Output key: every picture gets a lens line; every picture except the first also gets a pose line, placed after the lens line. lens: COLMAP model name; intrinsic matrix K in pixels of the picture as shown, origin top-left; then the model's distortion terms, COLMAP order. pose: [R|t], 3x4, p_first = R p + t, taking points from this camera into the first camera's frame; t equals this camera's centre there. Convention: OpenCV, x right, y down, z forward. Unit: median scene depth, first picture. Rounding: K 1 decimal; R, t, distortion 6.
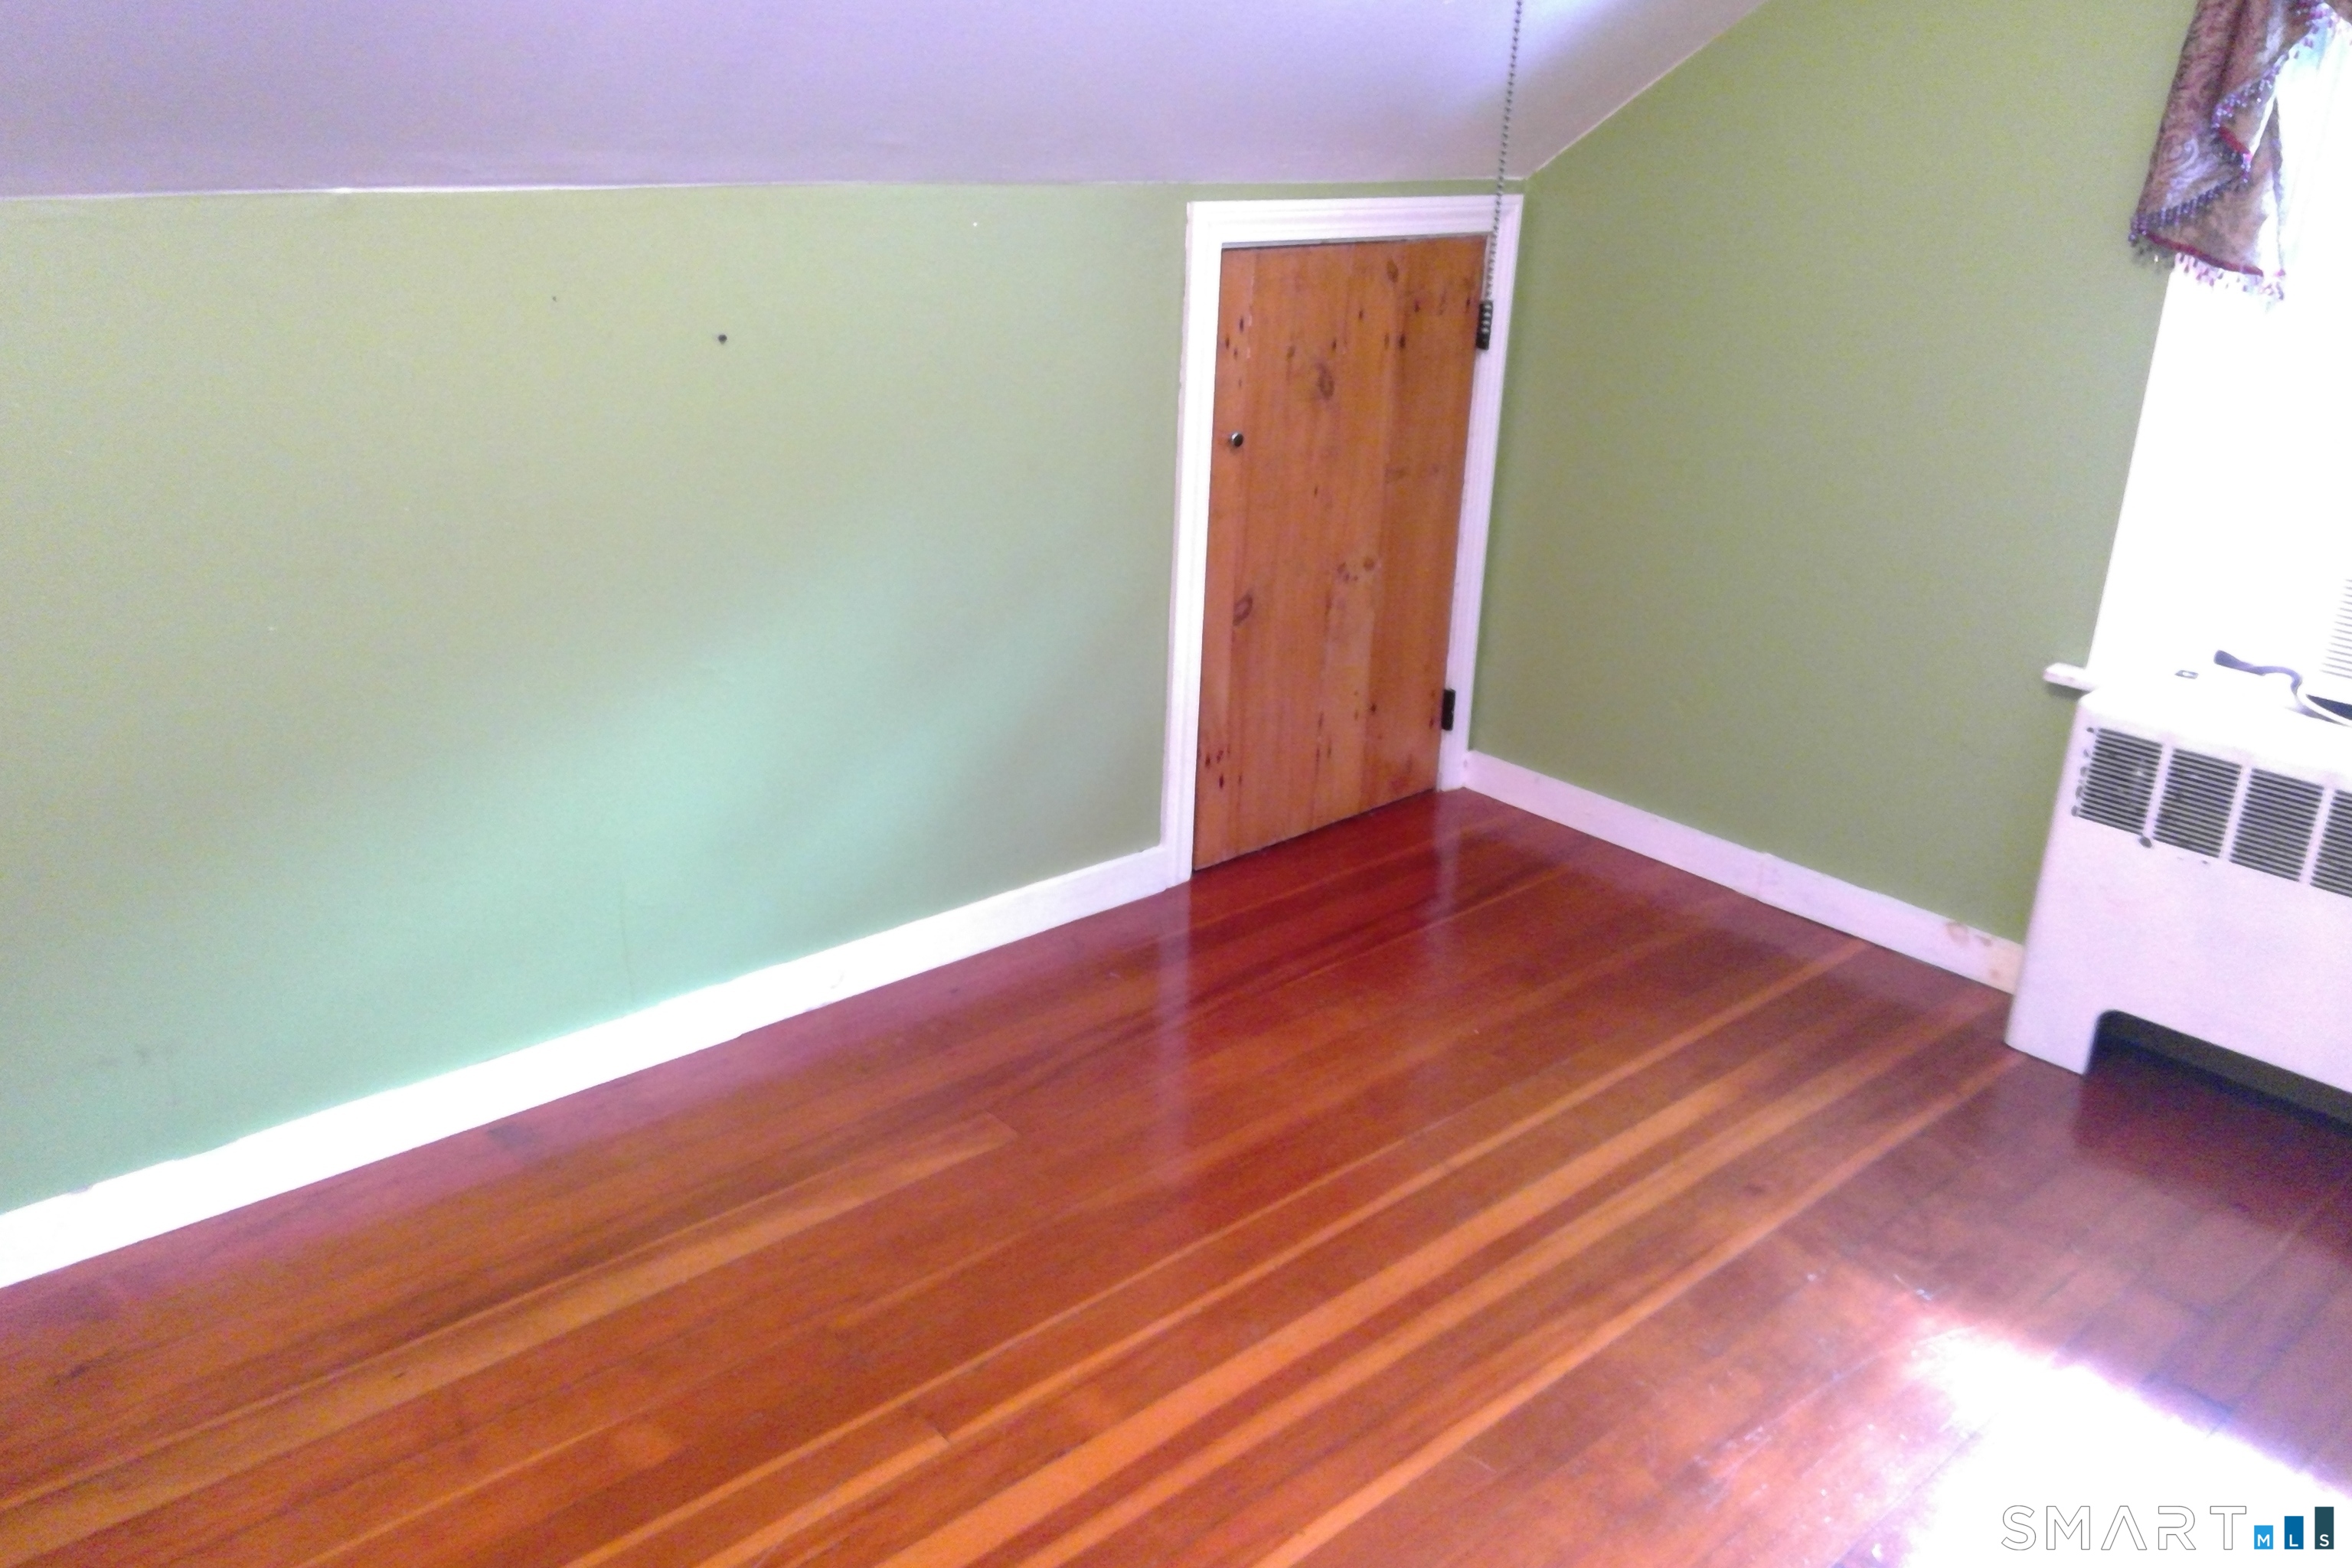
lens RADIAL K [[1833.9, 0, 1173.9], [0, 1833.9, 783.0], [0, 0, 1]] dist [0.120005, -0.175607]
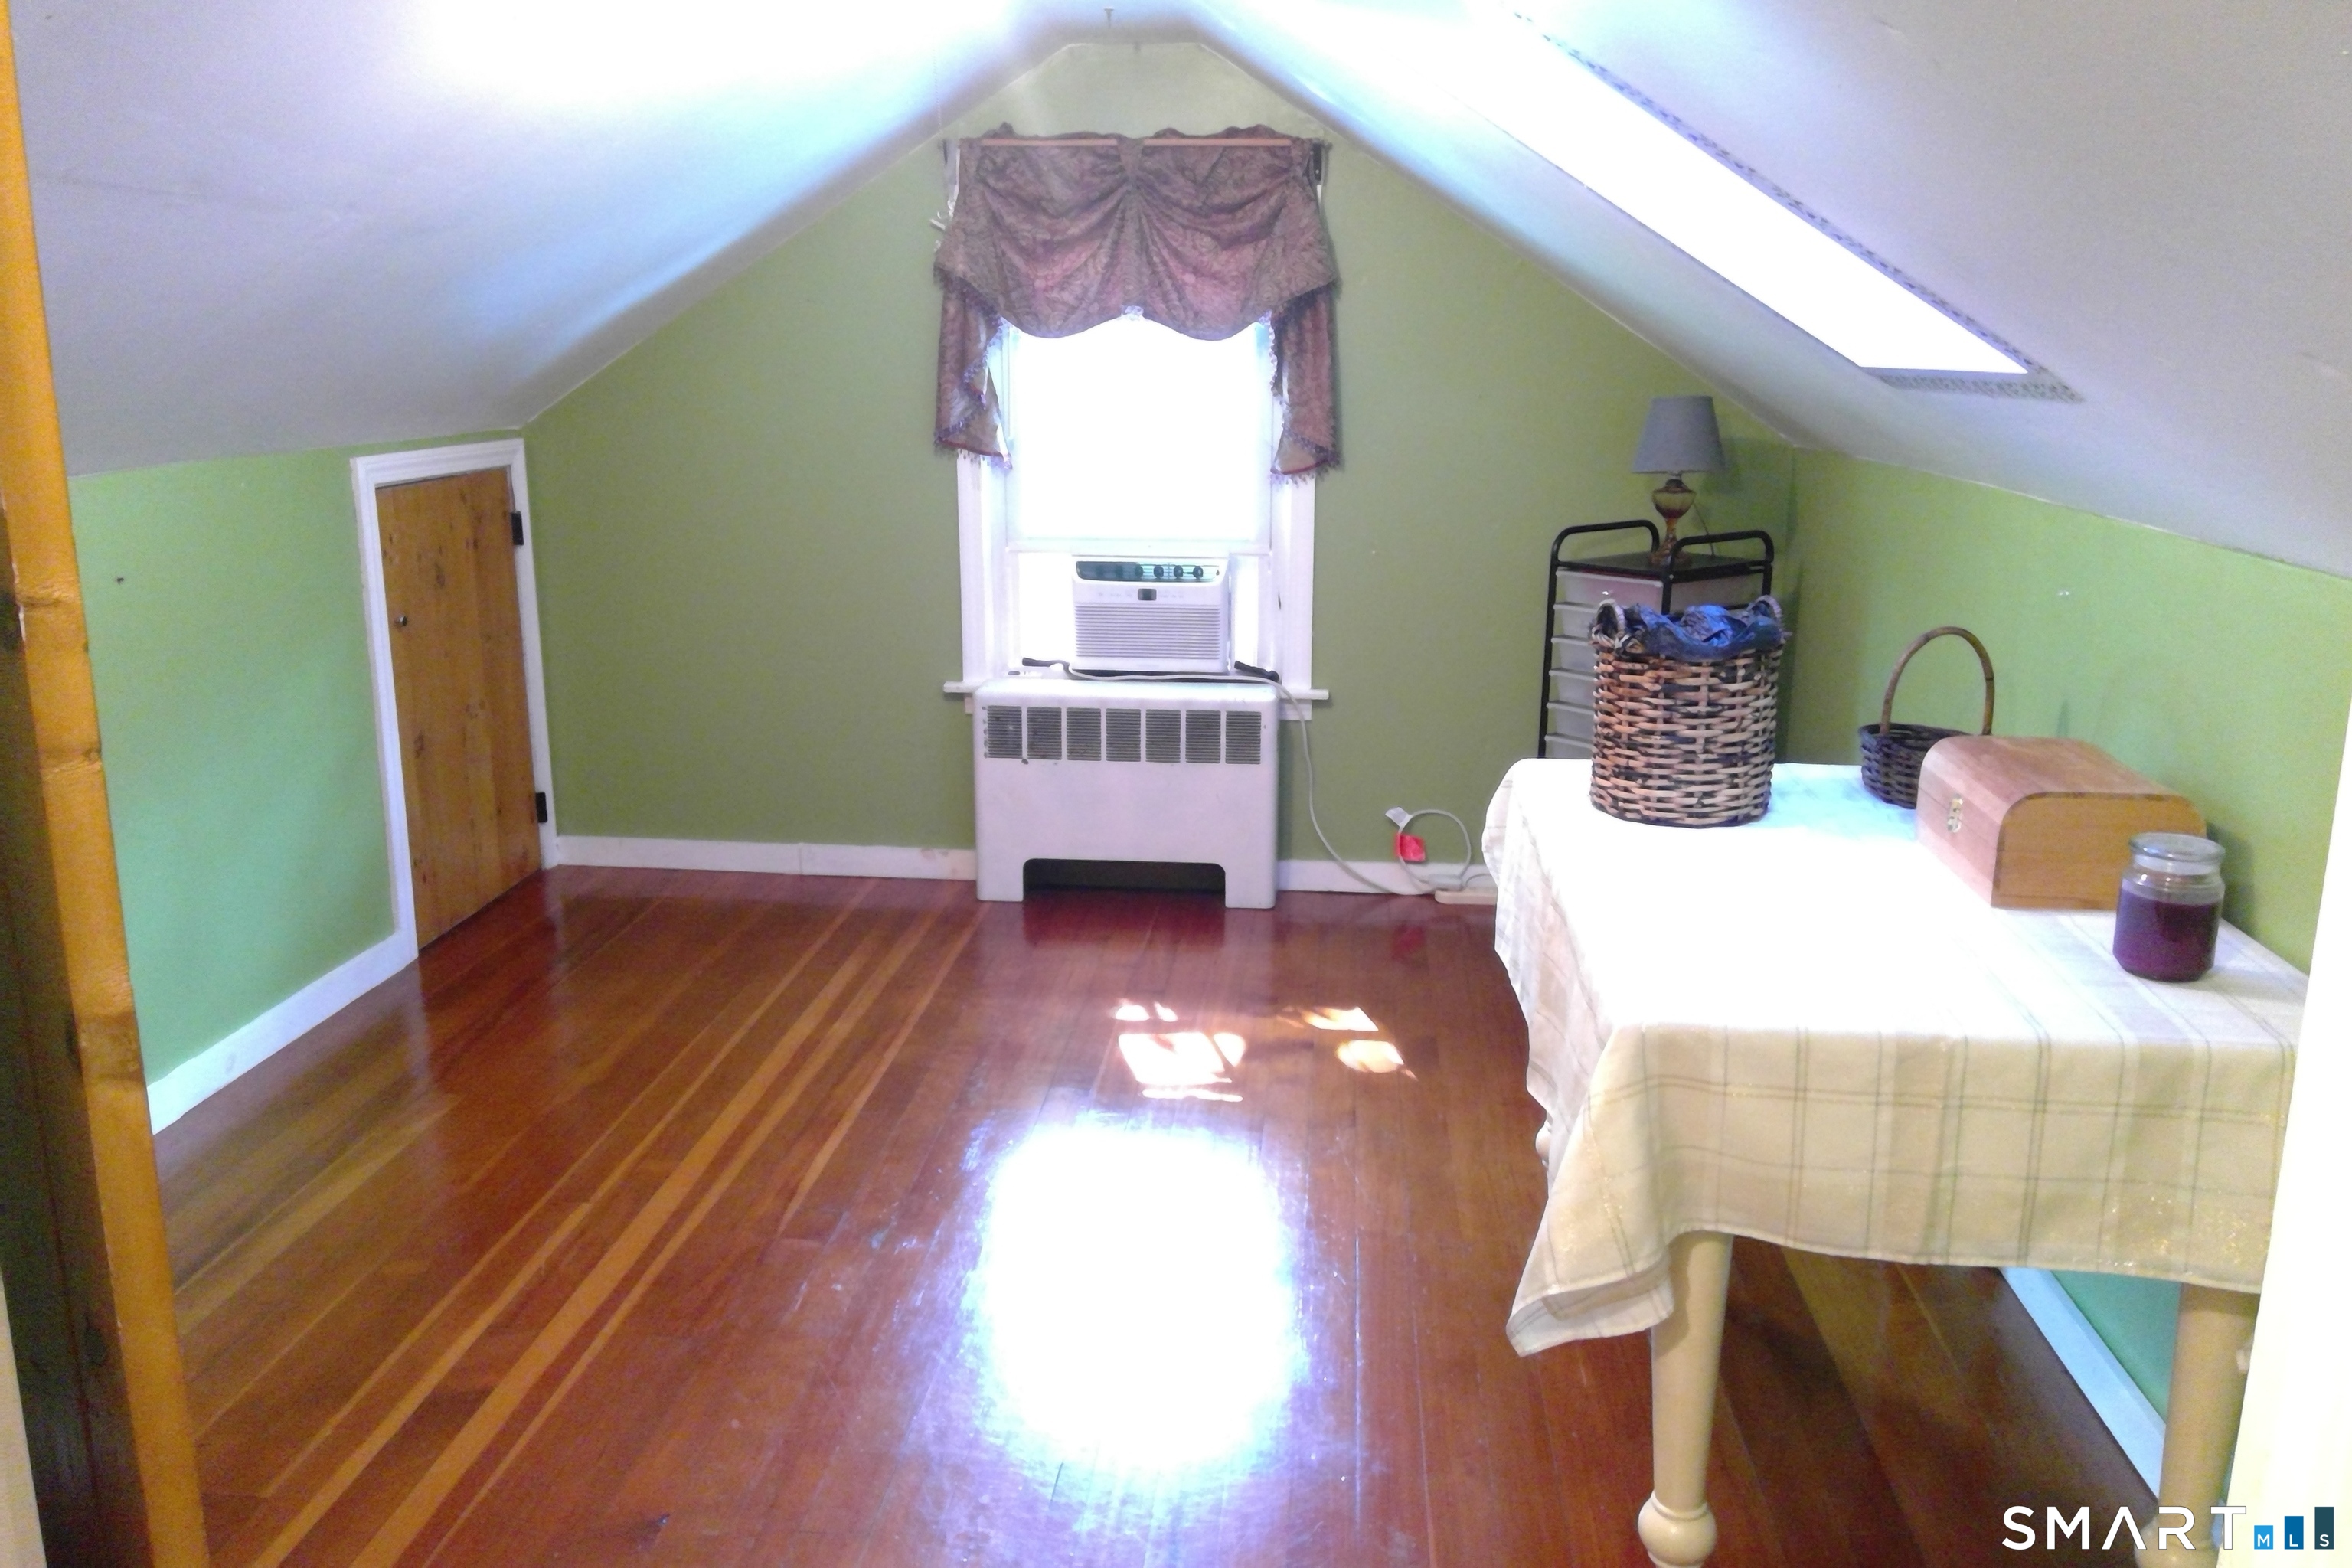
lens RADIAL K [[1833.9, 0, 1173.9], [0, 1833.9, 783.0], [0, 0, 1]] dist [0.120005, -0.175607]
pose [[0.741927, -0.190450, 0.642863, -0.482578], [0.258655, 0.965891, -0.012365, 0.101564], [-0.618581, 0.175453, 0.765881, -0.420567]]
